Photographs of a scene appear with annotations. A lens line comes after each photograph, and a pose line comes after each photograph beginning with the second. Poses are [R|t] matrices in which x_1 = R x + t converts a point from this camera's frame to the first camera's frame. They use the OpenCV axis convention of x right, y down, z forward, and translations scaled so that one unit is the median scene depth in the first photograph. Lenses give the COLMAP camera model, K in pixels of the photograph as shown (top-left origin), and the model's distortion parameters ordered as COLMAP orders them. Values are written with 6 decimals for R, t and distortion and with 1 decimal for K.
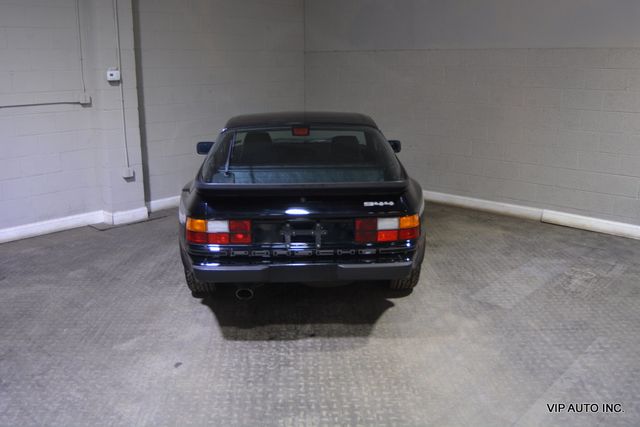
lens RADIAL K [[581.0, 0, 320.0], [0, 581.0, 213.5], [0, 0, 1]] dist [-0.077909, 0.016396]
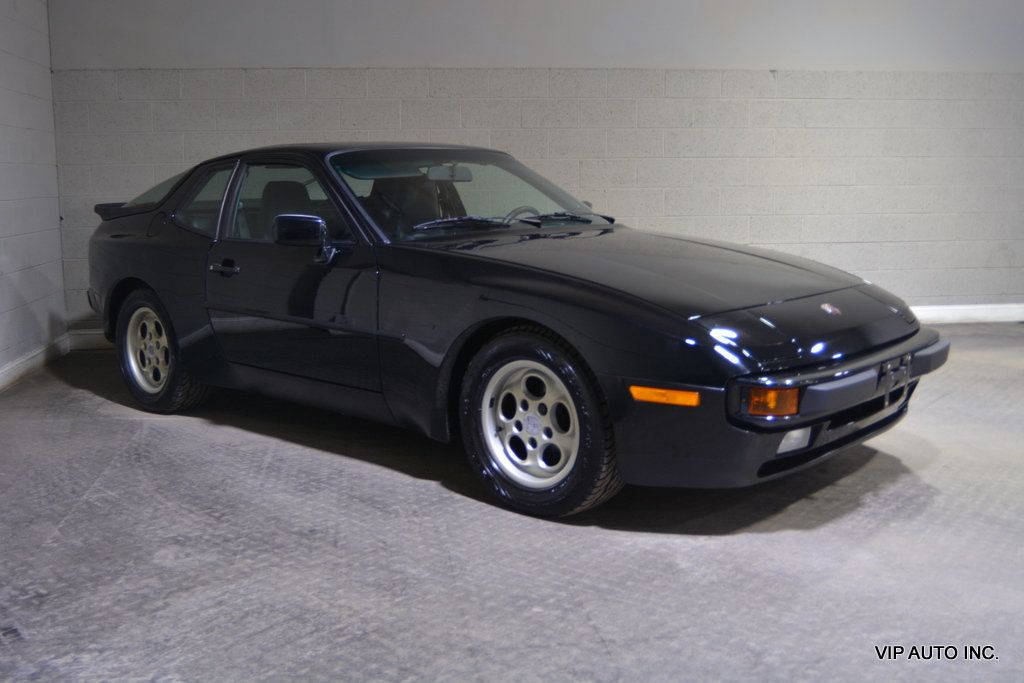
lens RADIAL K [[1037.1, 0, 512.0], [0, 1037.1, 341.5], [0, 0, 1]] dist [-0.068817, 0.014065]
pose [[0.632008, -0.122946, 0.765147, -0.925033], [0.203159, 0.979090, -0.010486, 0.028001], [-0.747858, 0.162074, 0.643770, 0.508354]]
